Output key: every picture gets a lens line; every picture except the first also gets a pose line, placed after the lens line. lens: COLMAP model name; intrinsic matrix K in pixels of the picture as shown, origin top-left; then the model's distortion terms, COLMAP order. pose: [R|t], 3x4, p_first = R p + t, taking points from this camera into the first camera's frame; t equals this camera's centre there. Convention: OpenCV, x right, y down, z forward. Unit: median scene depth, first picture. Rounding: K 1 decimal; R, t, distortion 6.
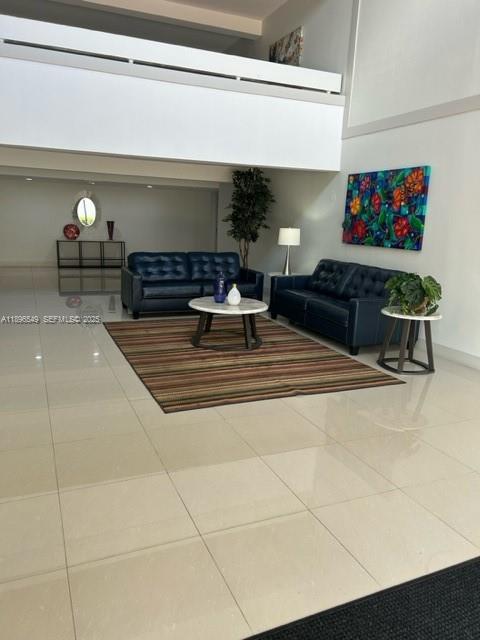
lens RADIAL K [[484.0, 0, 236.4], [0, 484.0, 318.8], [0, 0, 1]] dist [0.064087, -0.024191]
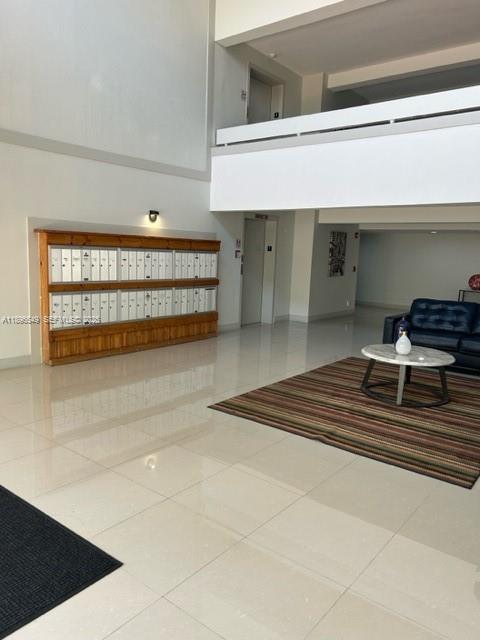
lens RADIAL K [[484.0, 0, 235.0], [0, 484.0, 321.4], [0, 0, 1]] dist [0.064087, -0.024191]
pose [[0.469858, 0.109024, -0.875984, 0.775357], [-0.201962, 0.979300, 0.013555, -0.045817], [0.859328, 0.170546, 0.482150, 0.328976]]
